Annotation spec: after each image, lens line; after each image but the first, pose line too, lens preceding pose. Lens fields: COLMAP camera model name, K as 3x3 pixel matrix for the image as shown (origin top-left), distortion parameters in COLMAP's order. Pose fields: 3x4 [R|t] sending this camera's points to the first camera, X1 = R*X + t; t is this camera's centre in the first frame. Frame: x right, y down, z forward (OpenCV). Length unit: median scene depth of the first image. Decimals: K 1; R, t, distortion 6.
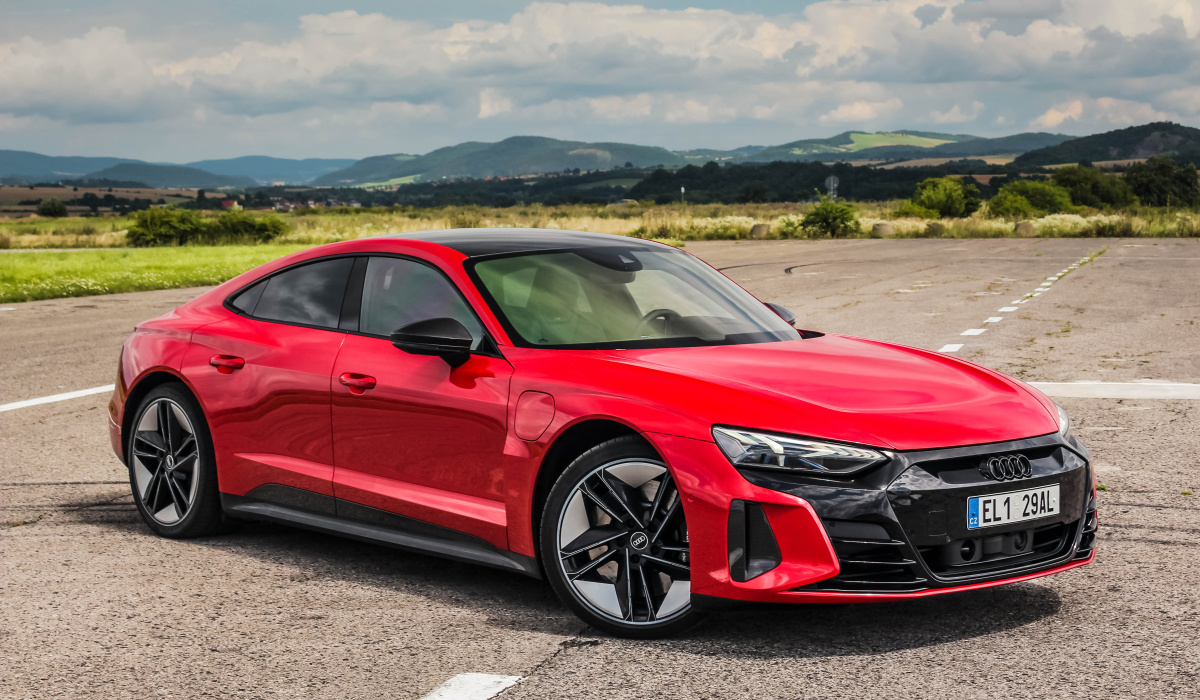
lens RADIAL K [[2166.7, 0, 599.0], [0, 2166.7, 348.6], [0, 0, 1]] dist [-0.082114, 0.000000]
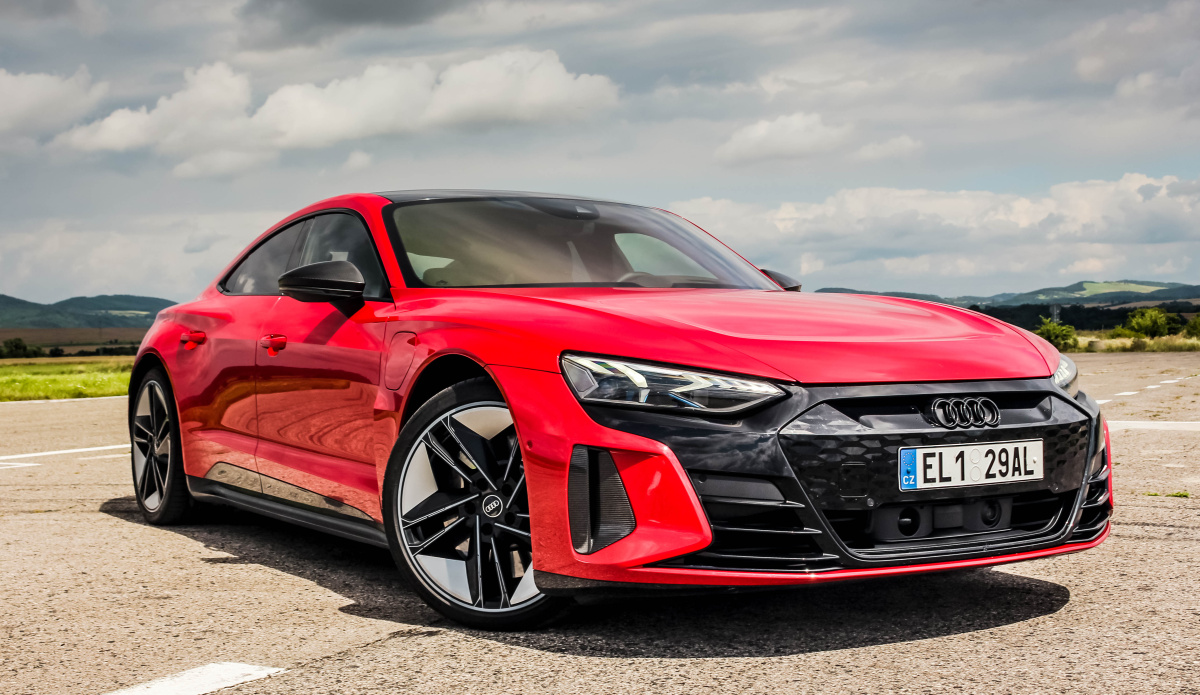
lens RADIAL K [[1627.4, 0, 598.8], [0, 1627.4, 340.9], [0, 0, 1]] dist [-0.103612, 0.000000]
pose [[0.983847, -0.007698, -0.178848, 0.164529], [-0.004189, 0.997811, -0.065991, 0.067553], [0.178965, 0.065674, 0.981661, 0.417776]]
